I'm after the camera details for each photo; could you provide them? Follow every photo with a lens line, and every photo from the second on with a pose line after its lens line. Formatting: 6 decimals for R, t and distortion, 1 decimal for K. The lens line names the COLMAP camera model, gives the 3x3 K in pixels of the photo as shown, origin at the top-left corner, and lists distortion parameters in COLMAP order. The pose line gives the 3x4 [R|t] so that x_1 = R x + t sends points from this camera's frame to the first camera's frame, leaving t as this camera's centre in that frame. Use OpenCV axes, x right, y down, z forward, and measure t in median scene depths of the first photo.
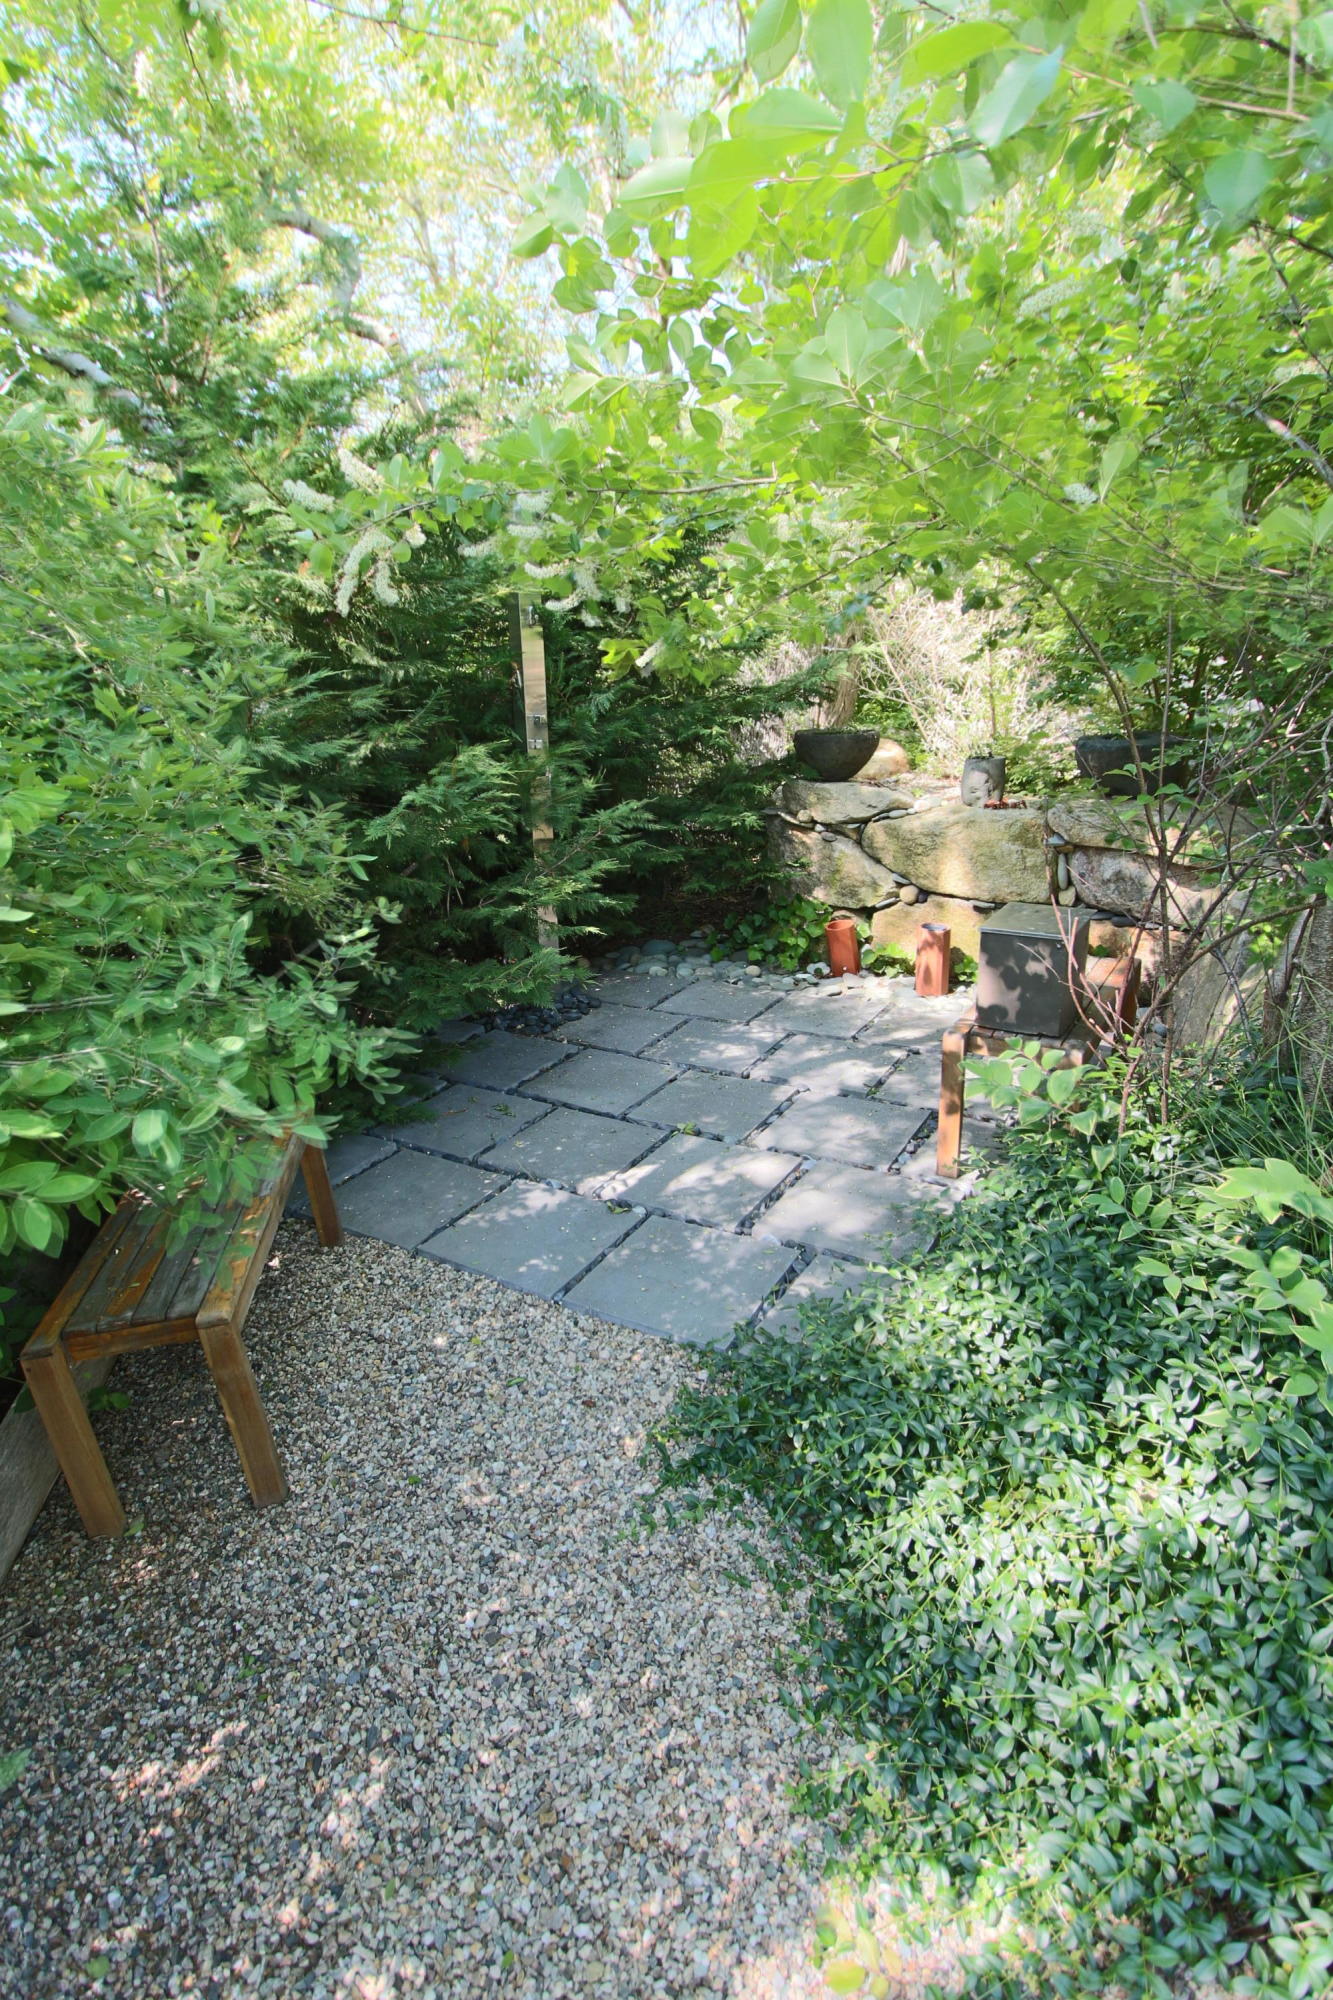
lens RADIAL K [[1036.0, 0, 660.4], [0, 1036.0, 1004.9], [0, 0, 1]] dist [-0.026605, 0.000955]
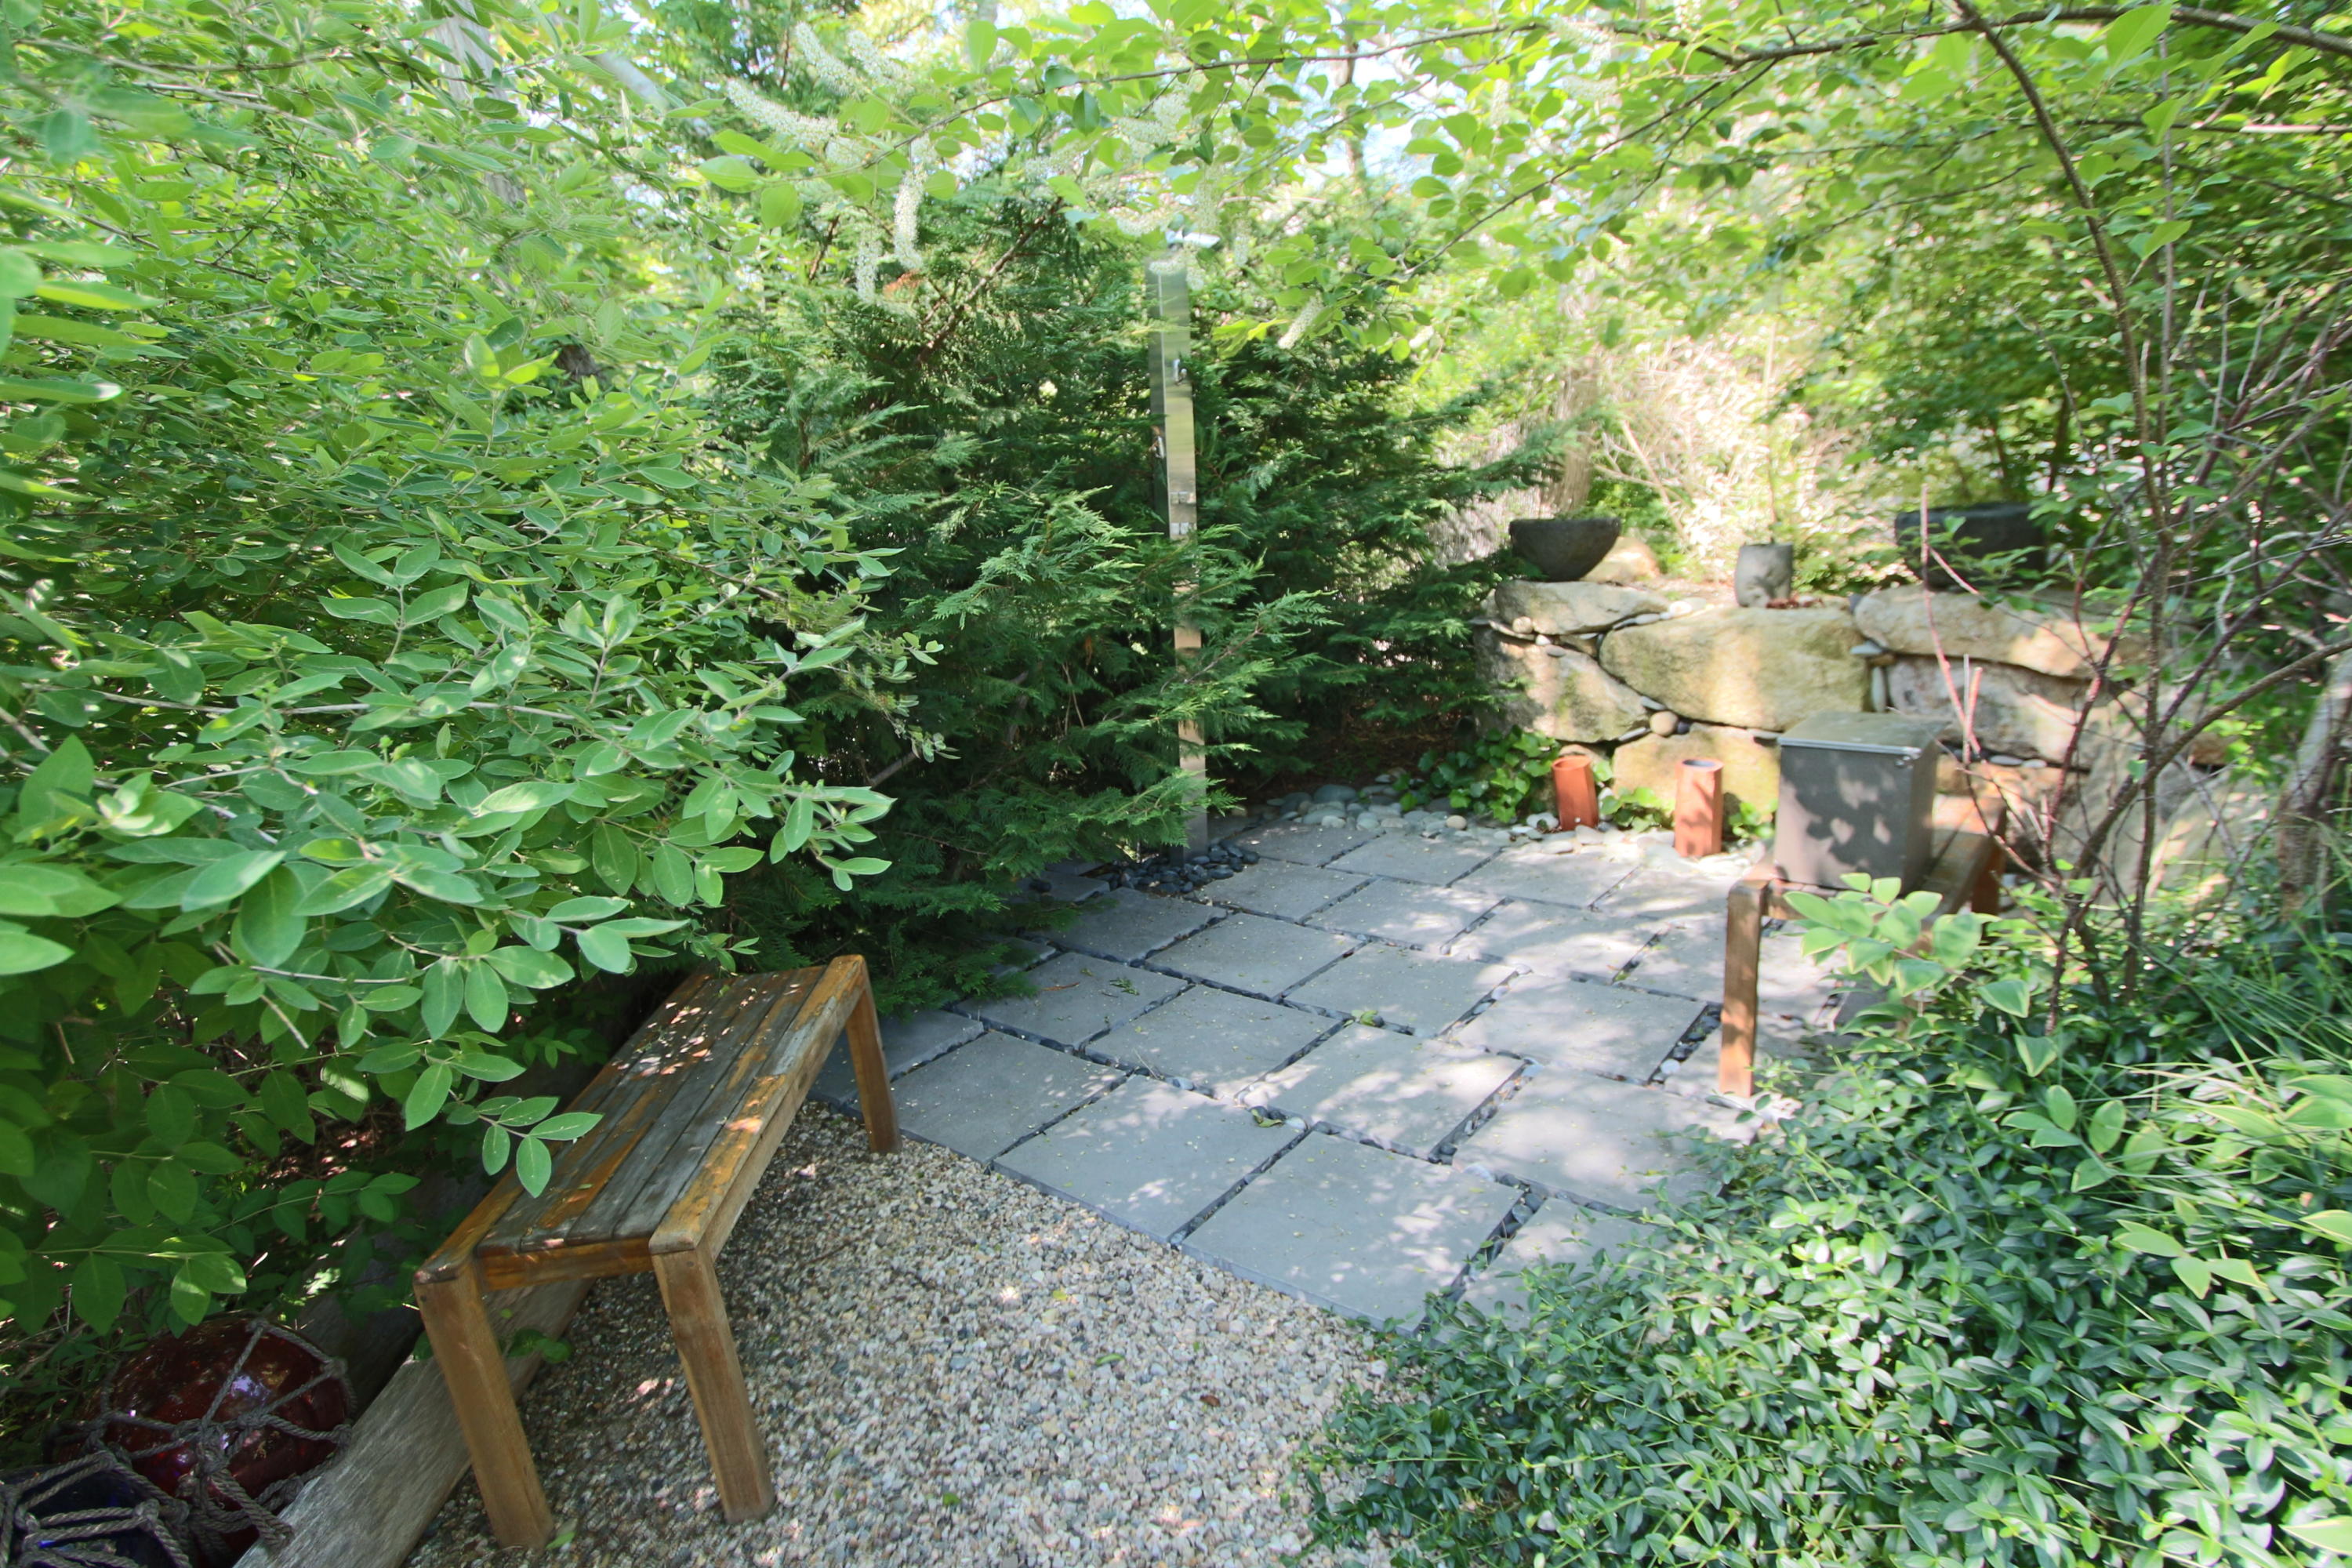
lens RADIAL K [[1218.4, 0, 1185.8], [0, 1218.4, 779.8], [0, 0, 1]] dist [-0.026605, 0.000955]
pose [[0.991586, 0.009947, -0.129066, 0.012209], [-0.021453, 0.995883, -0.088067, 0.039197], [0.127658, 0.090095, 0.987718, 0.139663]]
